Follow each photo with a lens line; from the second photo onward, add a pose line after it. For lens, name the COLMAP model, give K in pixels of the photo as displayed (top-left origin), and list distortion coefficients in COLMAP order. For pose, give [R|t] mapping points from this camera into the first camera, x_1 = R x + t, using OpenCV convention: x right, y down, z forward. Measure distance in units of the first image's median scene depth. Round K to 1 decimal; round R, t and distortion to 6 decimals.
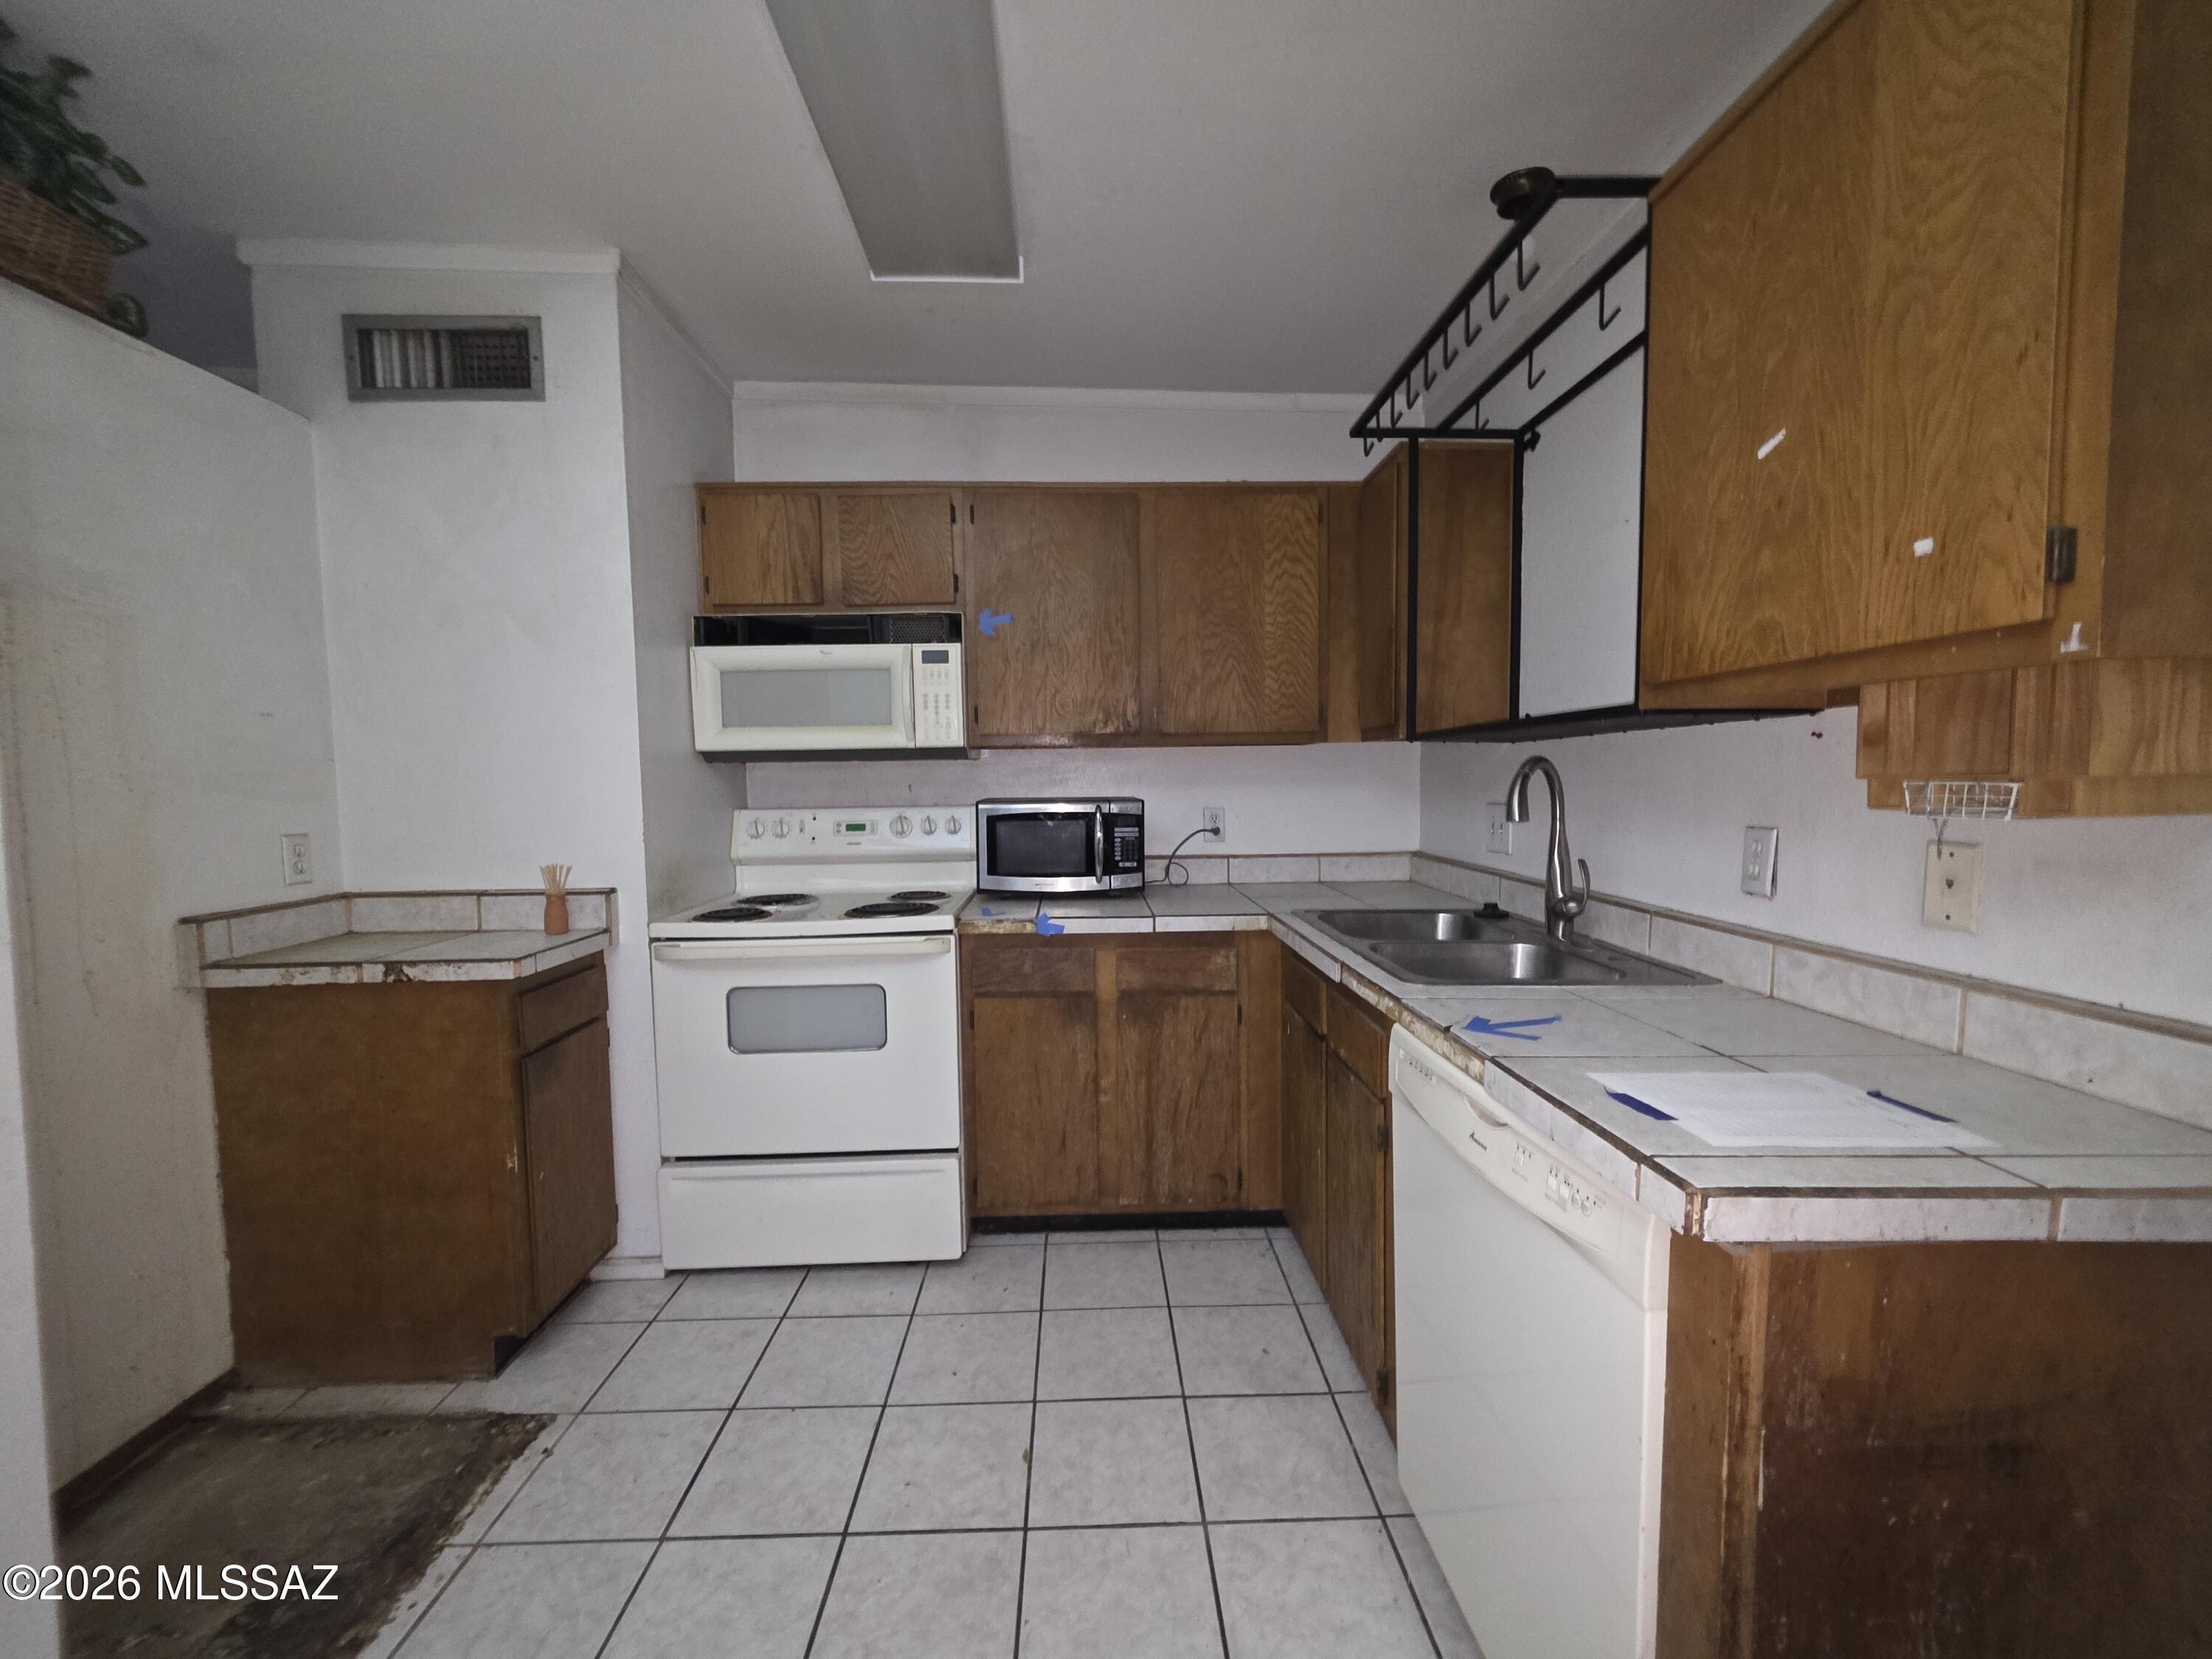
lens RADIAL K [[892.6, 0, 1109.4], [0, 892.6, 819.0], [0, 0, 1]] dist [-0.000454, -0.000438]
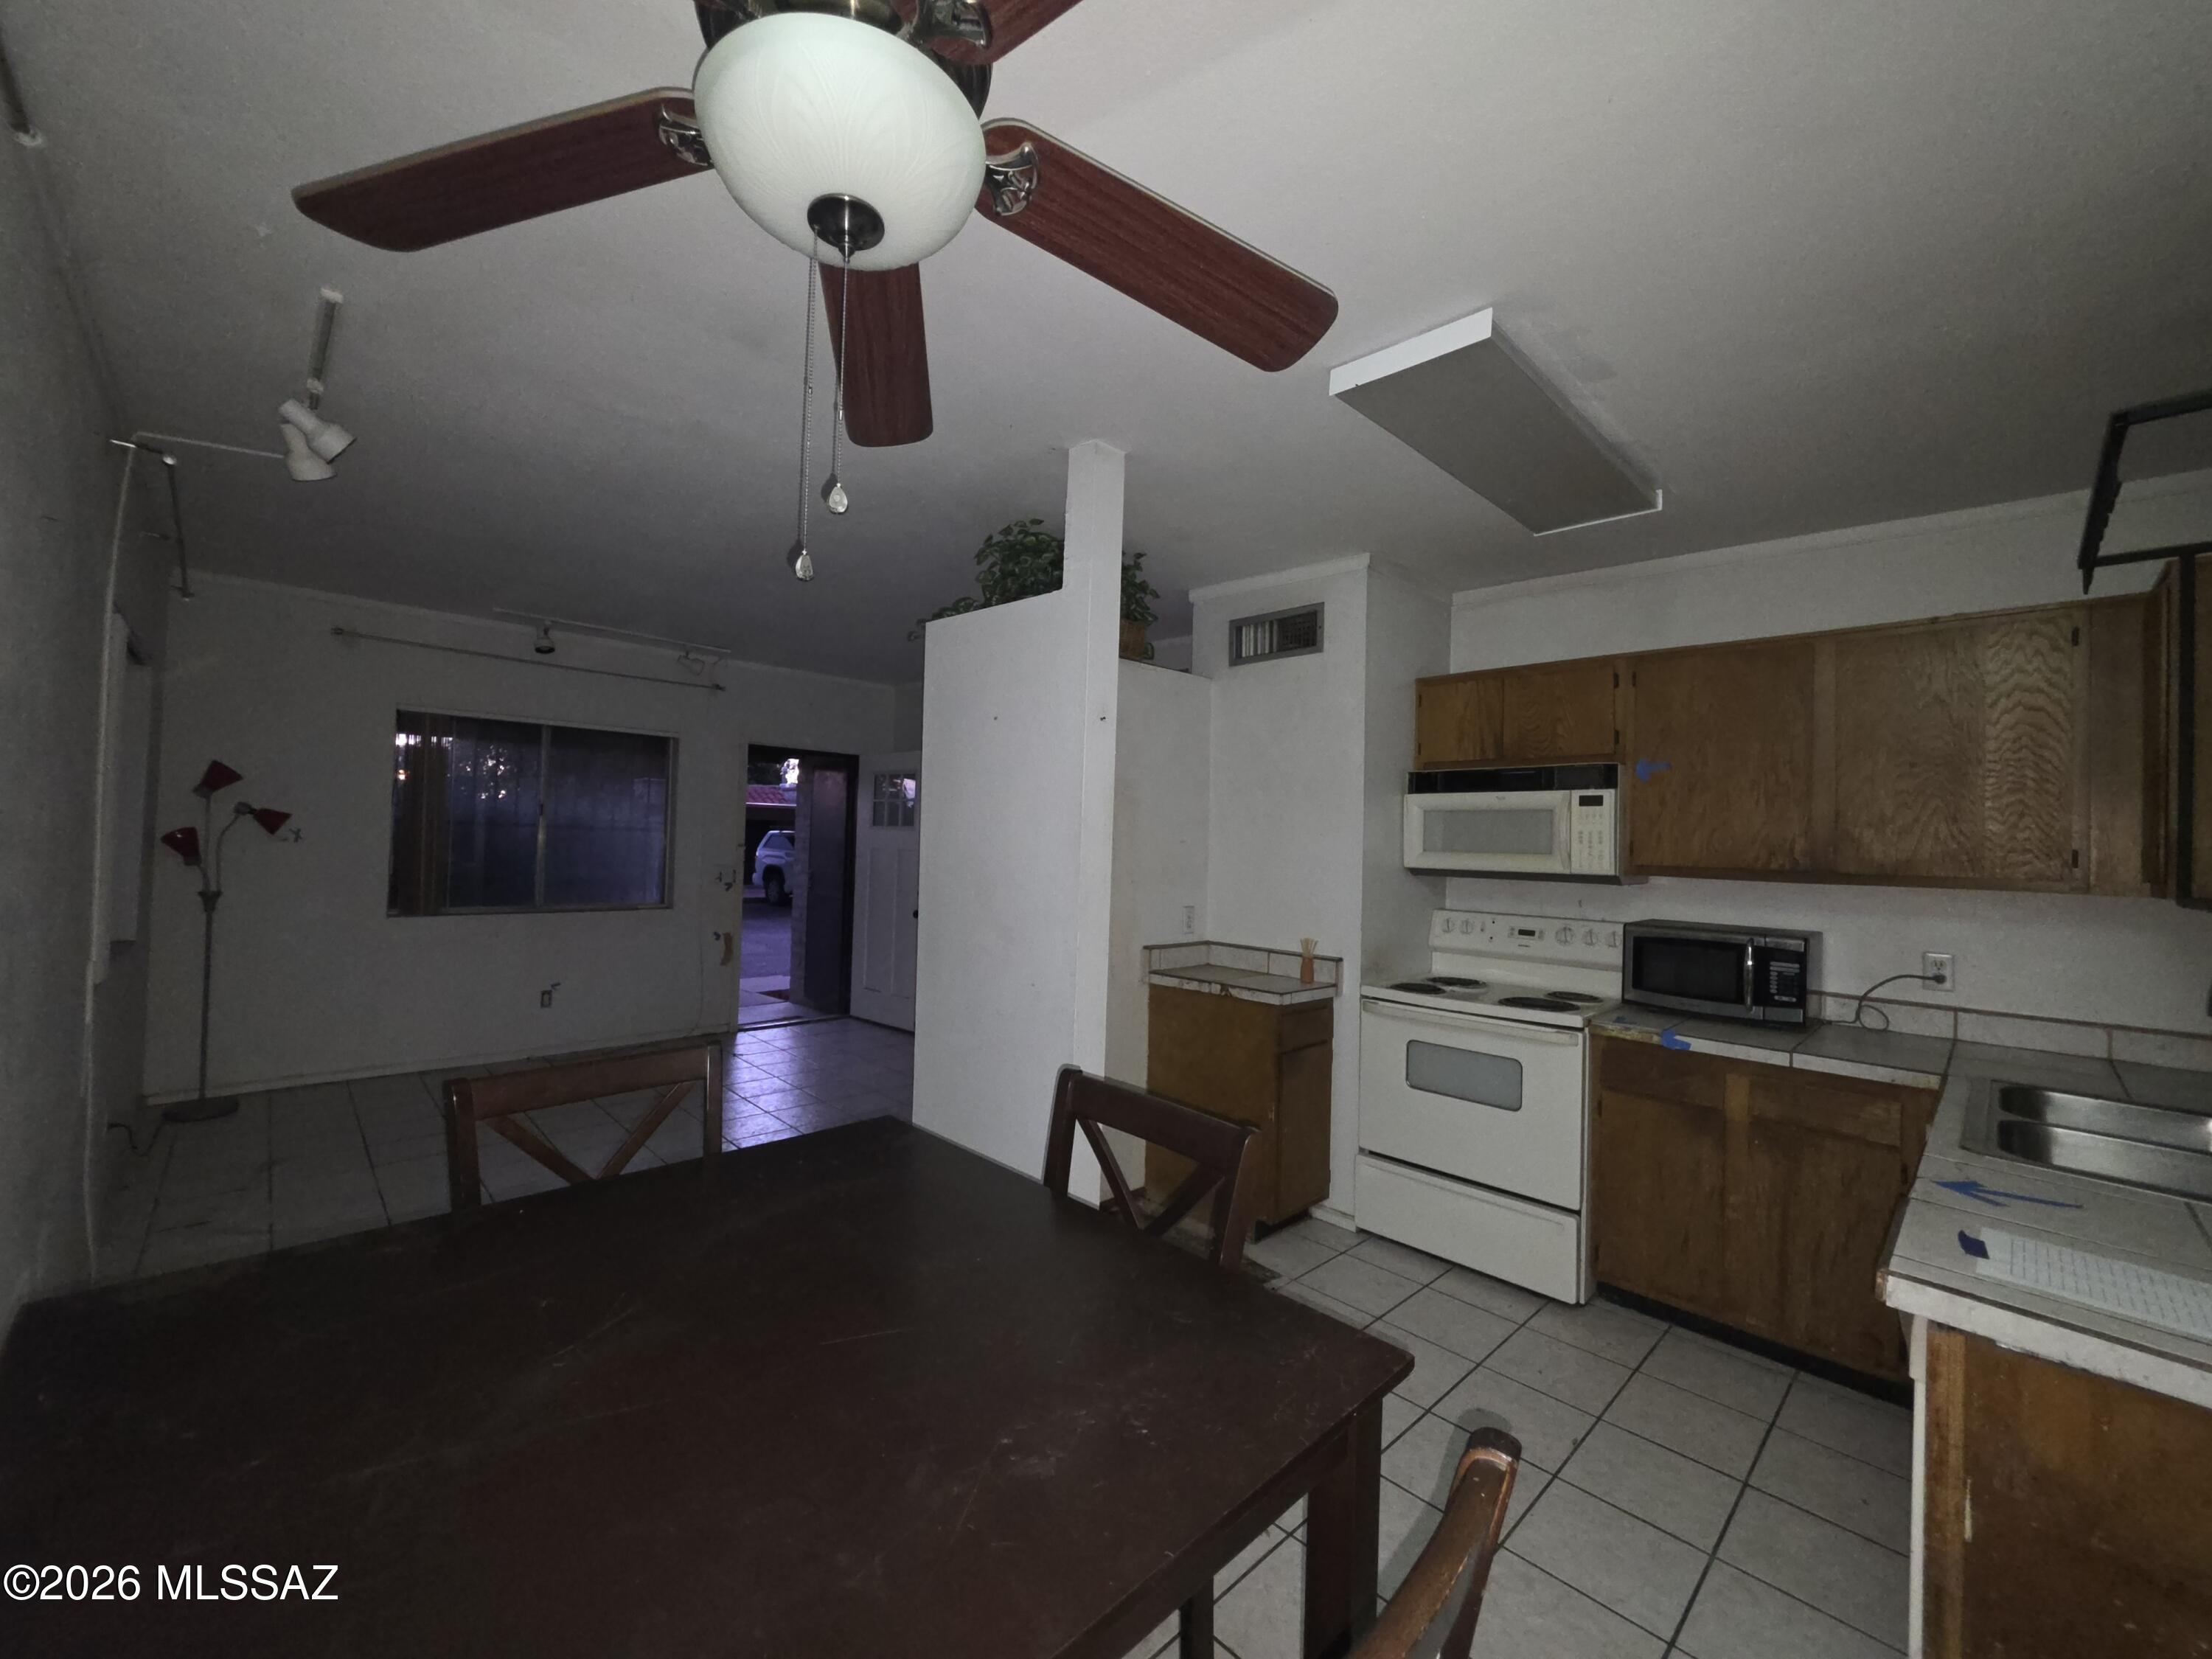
lens RADIAL K [[892.6, 0, 1113.8], [0, 892.6, 825.7], [0, 0, 1]] dist [-0.000454, -0.000438]
pose [[0.682161, 0.022188, -0.730865, 0.261871], [-0.078035, 0.996040, -0.042596, -0.047774], [0.727026, 0.086090, 0.681192, -0.309273]]
